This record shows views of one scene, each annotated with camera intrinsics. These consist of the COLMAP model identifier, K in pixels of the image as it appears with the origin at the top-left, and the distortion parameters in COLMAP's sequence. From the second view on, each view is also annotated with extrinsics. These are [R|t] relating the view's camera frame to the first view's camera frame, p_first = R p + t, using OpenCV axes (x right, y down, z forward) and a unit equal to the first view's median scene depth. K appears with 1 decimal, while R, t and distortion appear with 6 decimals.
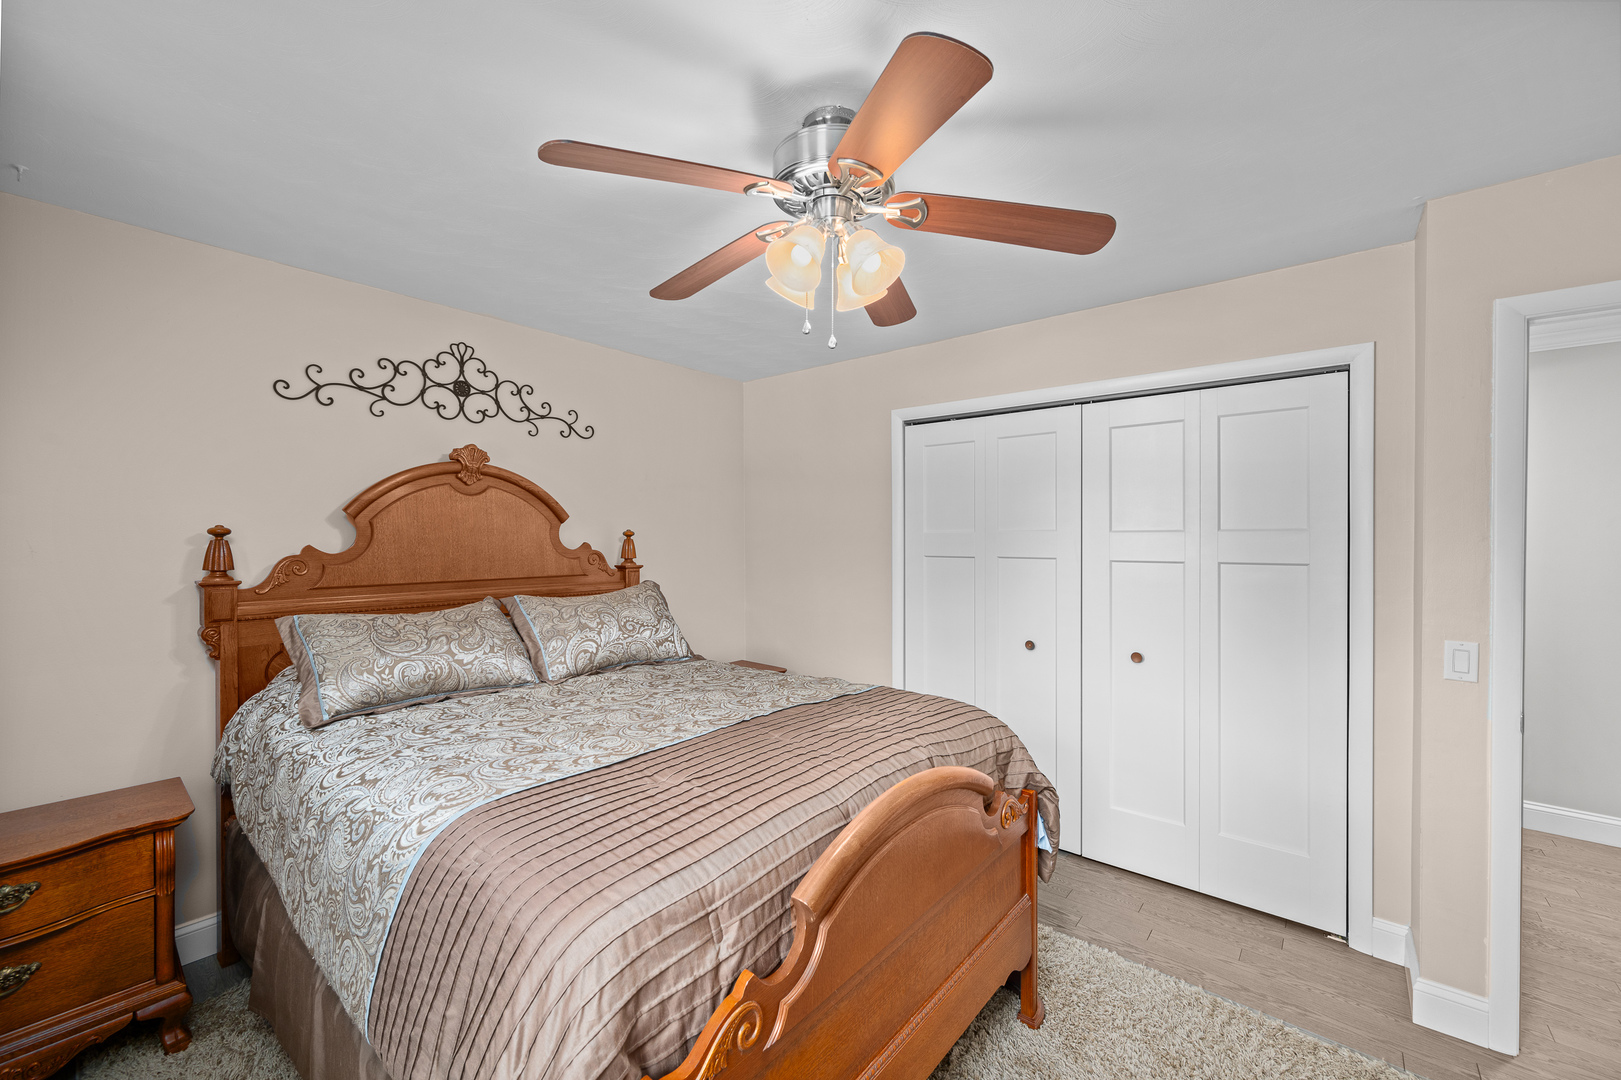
lens RADIAL K [[637.8, 0, 815.8], [0, 637.8, 538.6], [0, 0, 1]] dist [-0.000067, -0.000348]
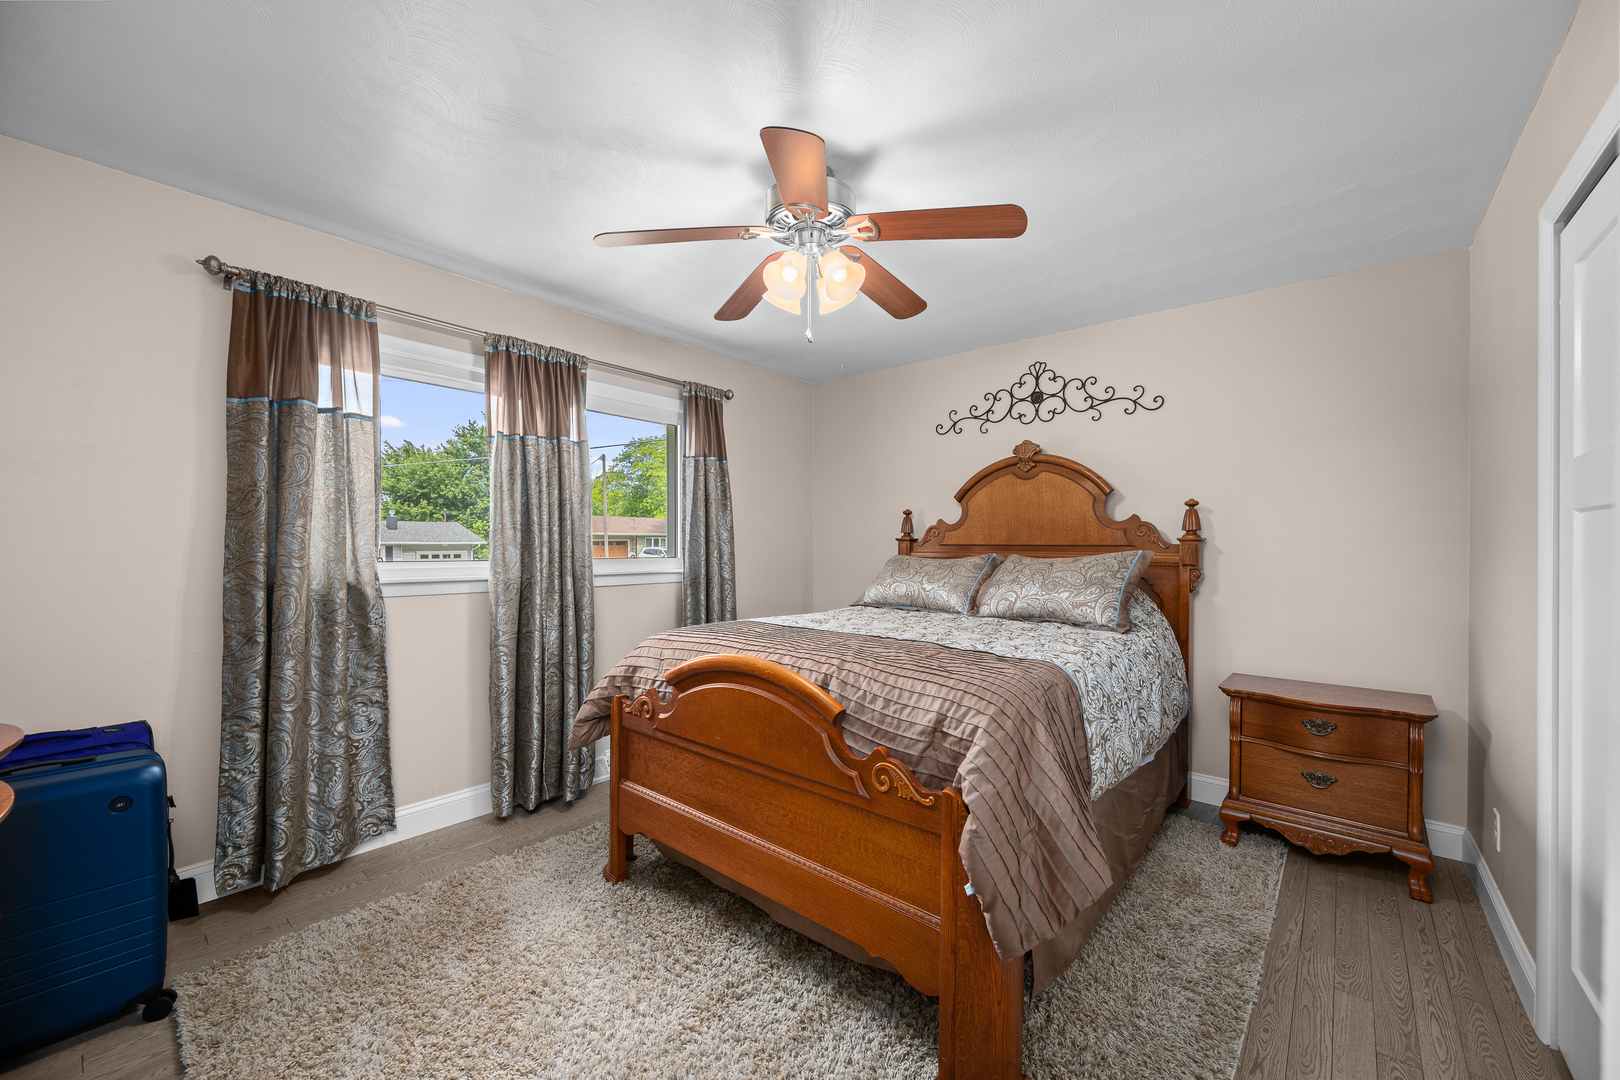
lens RADIAL K [[637.4, 0, 813.9], [0, 637.4, 545.1], [0, 0, 1]] dist [-0.000067, -0.000348]
pose [[-0.013926, -0.000337, -0.999903, 0.743195], [-0.009824, 0.999952, -0.000200, 0.068208], [0.999855, 0.009821, -0.013929, 0.571080]]
